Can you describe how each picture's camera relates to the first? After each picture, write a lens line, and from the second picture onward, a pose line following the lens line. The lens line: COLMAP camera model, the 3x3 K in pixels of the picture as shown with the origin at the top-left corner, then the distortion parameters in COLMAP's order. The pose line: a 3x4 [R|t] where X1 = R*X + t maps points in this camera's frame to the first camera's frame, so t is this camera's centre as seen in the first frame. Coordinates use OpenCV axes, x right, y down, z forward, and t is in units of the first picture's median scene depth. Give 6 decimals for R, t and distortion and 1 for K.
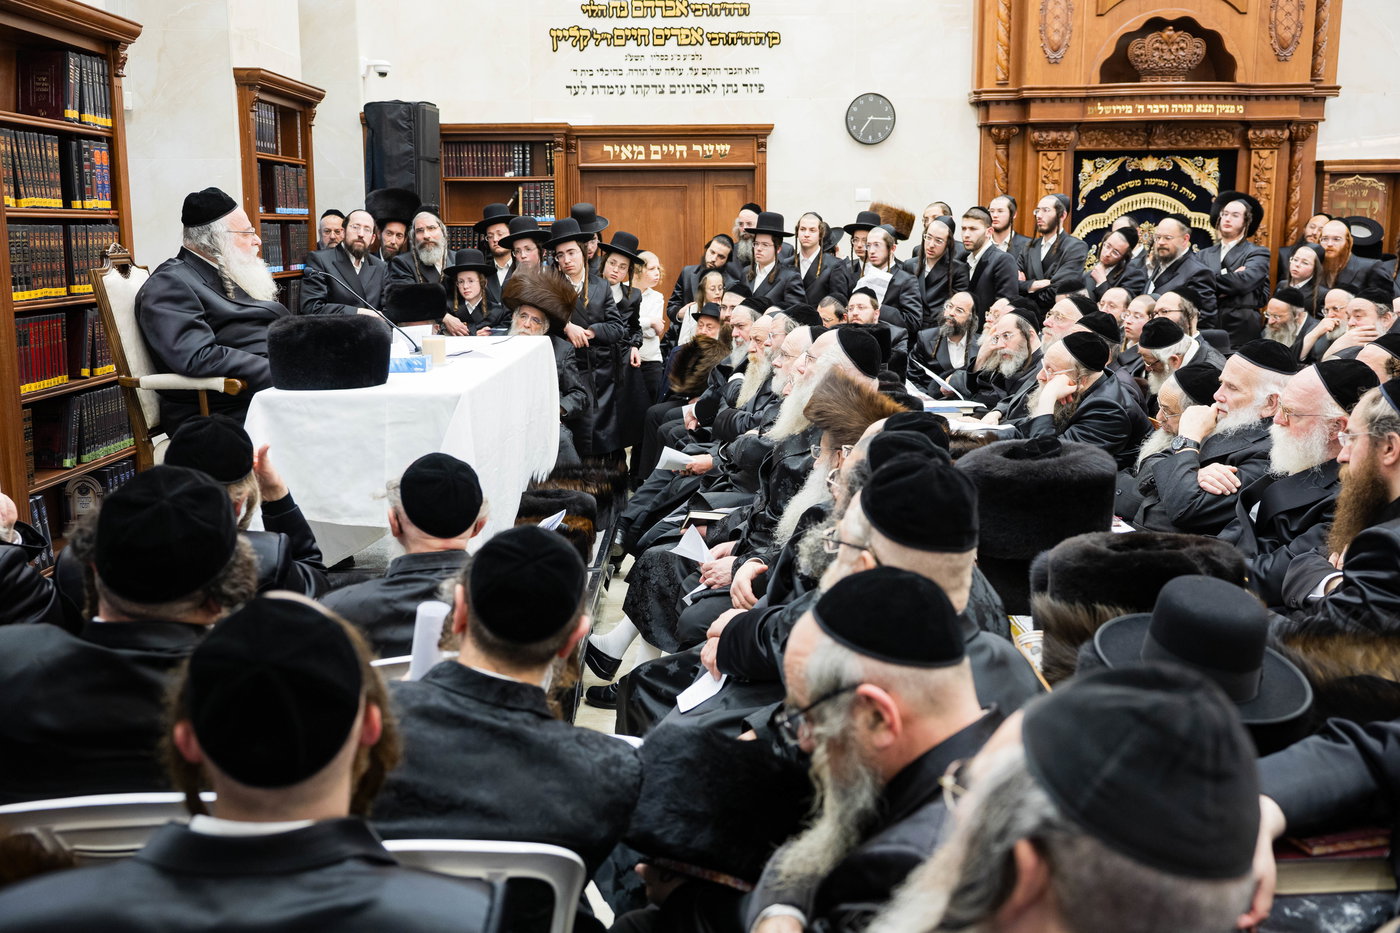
lens RADIAL K [[1417.0, 0, 692.0], [0, 1417.0, 465.2], [0, 0, 1]] dist [0.016697, 0.039435]
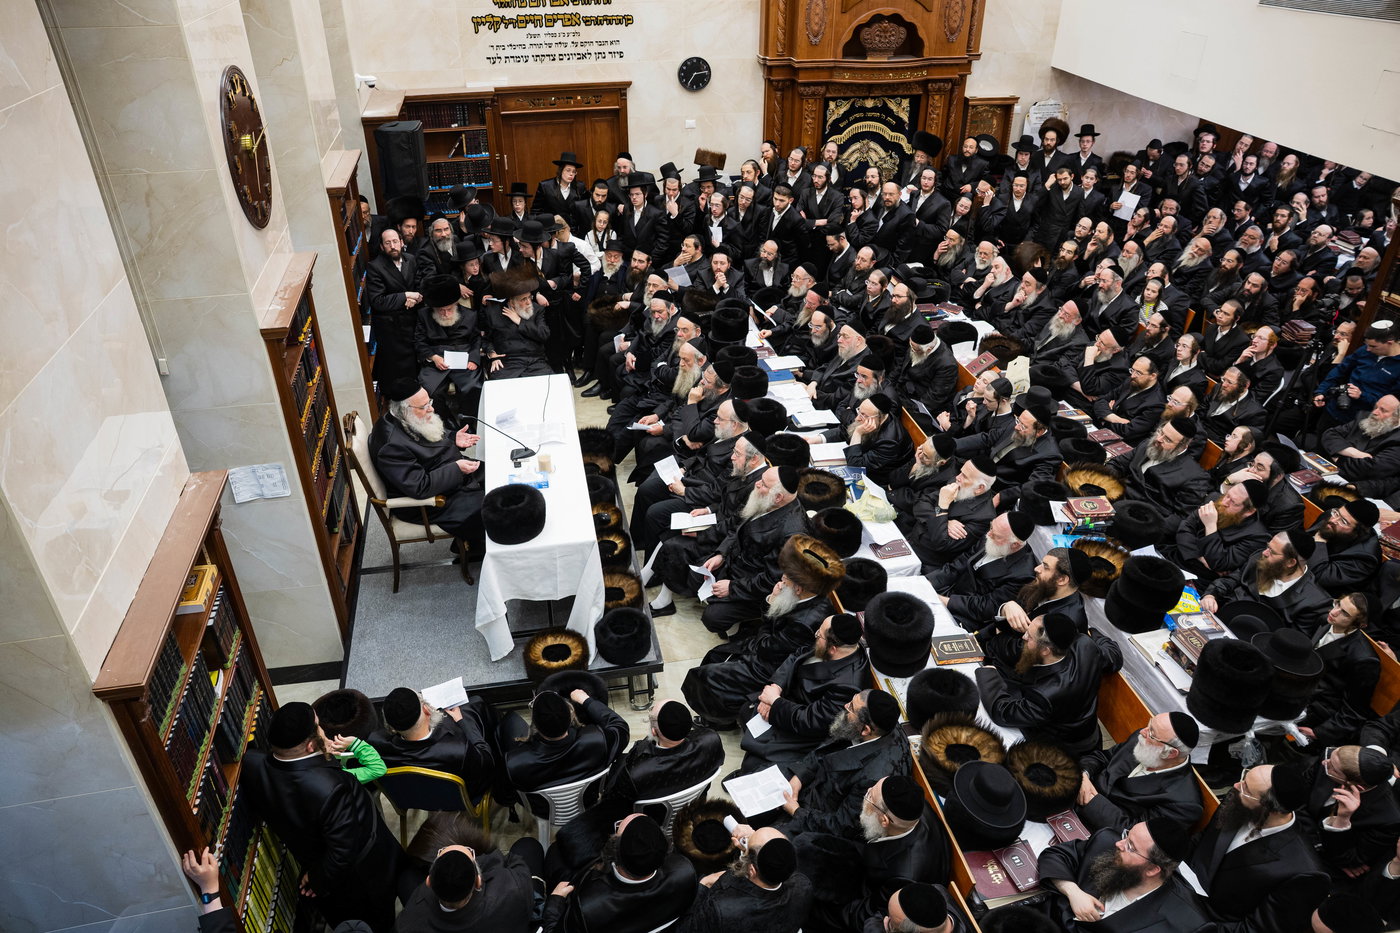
lens RADIAL K [[964.8, 0, 696.6], [0, 964.8, 469.1], [0, 0, 1]] dist [-0.102695, 0.086885]
pose [[0.977842, -0.106427, 0.180274, -0.100249], [0.029488, 0.922570, 0.384700, -0.250947], [-0.207258, -0.370860, 0.905266, -0.067135]]
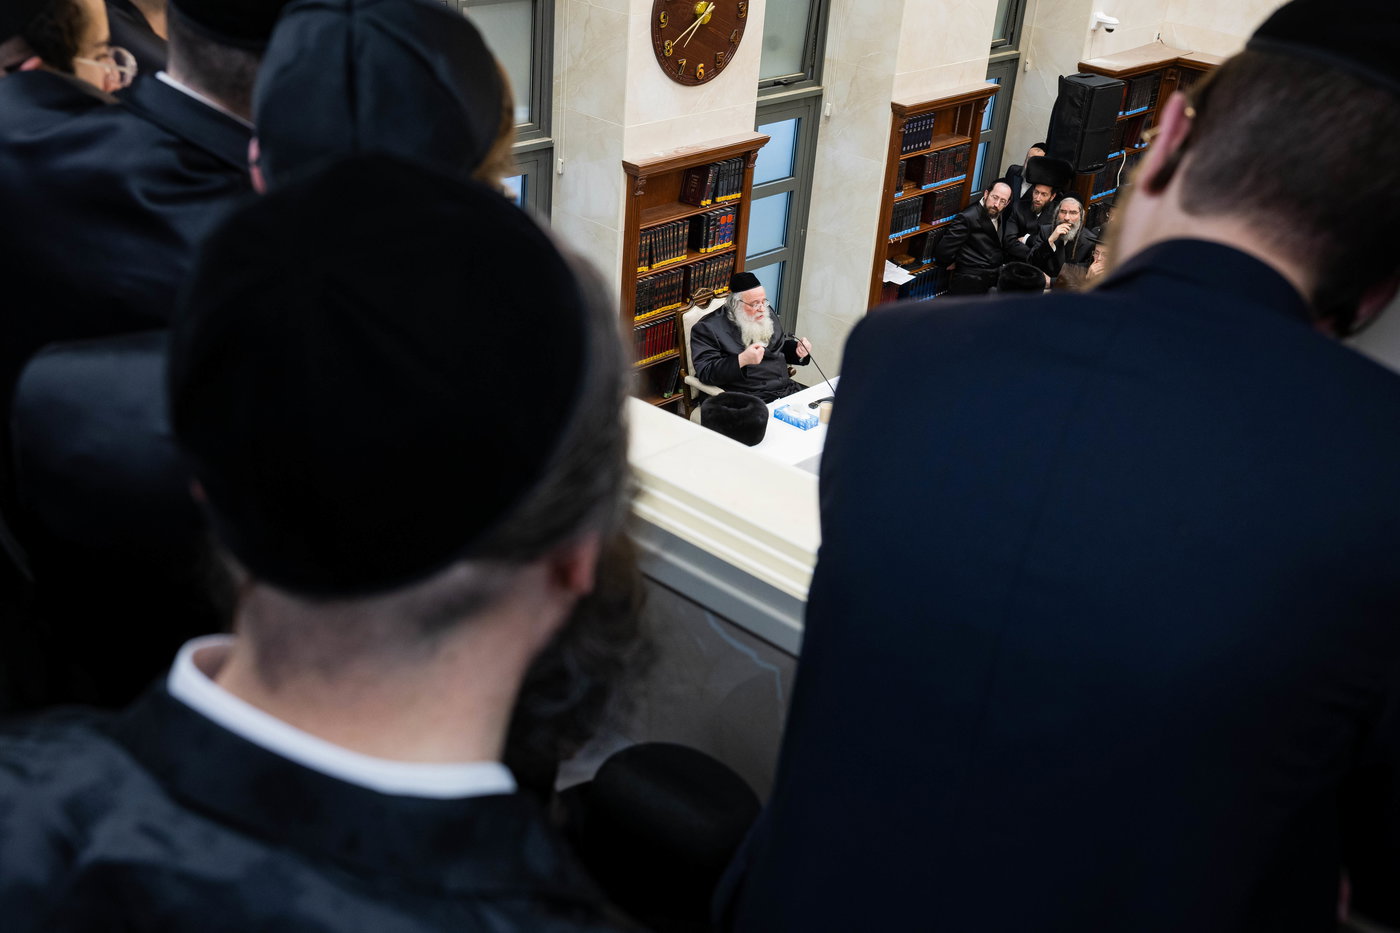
lens RADIAL K [[1555.8, 0, 700.0], [0, 1555.8, 466.5], [0, 0, 1]] dist [0.017805, 0.013389]
pose [[0.746734, 0.351034, -0.564946, 0.350007], [-0.186363, 0.925788, 0.328915, -0.275551], [0.638480, -0.140327, 0.756737, -0.218994]]
